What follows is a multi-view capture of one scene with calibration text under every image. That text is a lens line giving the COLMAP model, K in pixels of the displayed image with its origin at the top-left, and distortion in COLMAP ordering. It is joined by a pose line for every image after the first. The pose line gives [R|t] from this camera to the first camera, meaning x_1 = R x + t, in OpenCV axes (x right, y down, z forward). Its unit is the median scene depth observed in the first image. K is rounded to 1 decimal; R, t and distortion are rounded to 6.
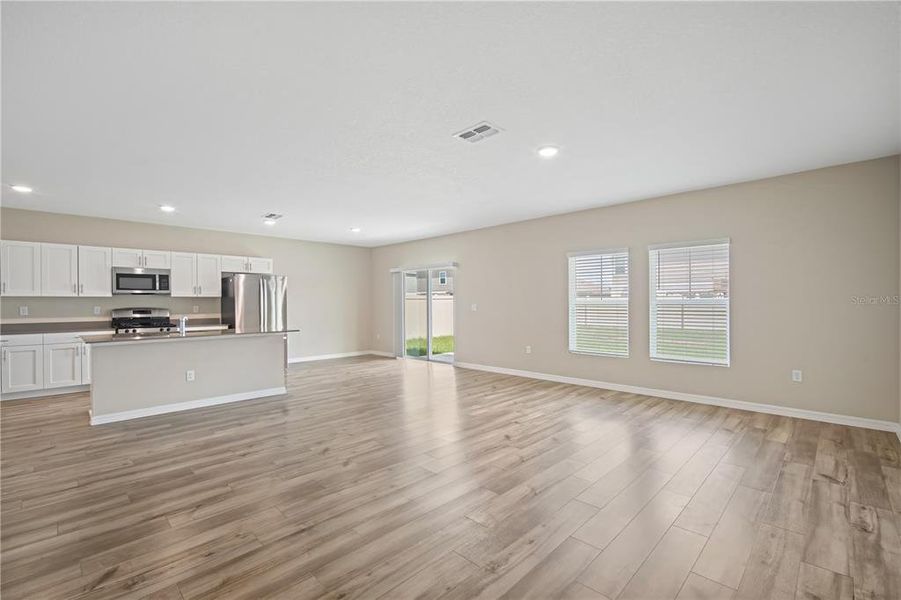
lens RADIAL K [[392.2, 0, 452.3], [0, 392.2, 301.8], [0, 0, 1]] dist [-0.011926, 0.000490]
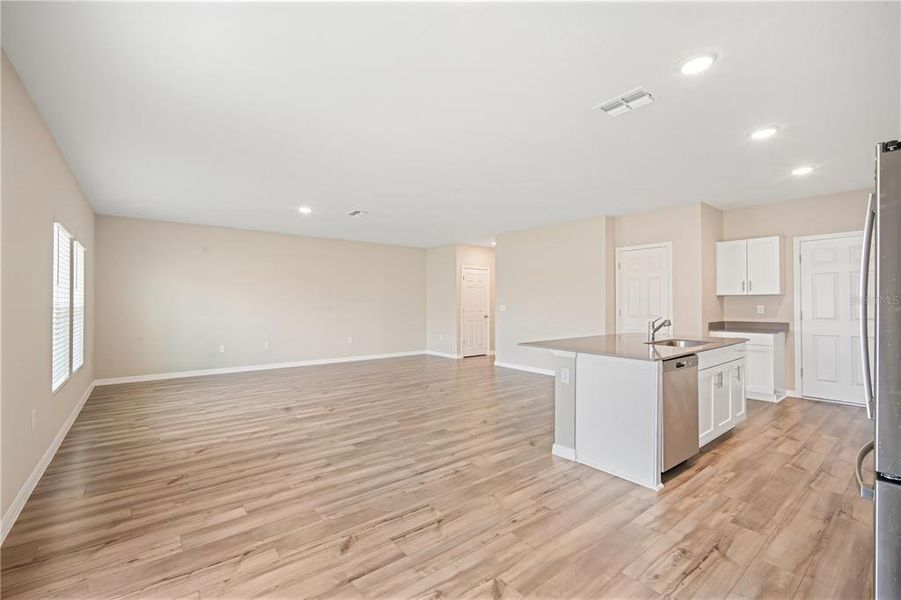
lens RADIAL K [[392.2, 0, 449.0], [0, 392.2, 298.8], [0, 0, 1]] dist [-0.011926, 0.000490]
pose [[-0.992374, 0.011355, 0.122741, -0.424860], [0.009049, 0.999772, -0.019330, 0.012601], [-0.122933, -0.018072, -0.992250, 1.992229]]
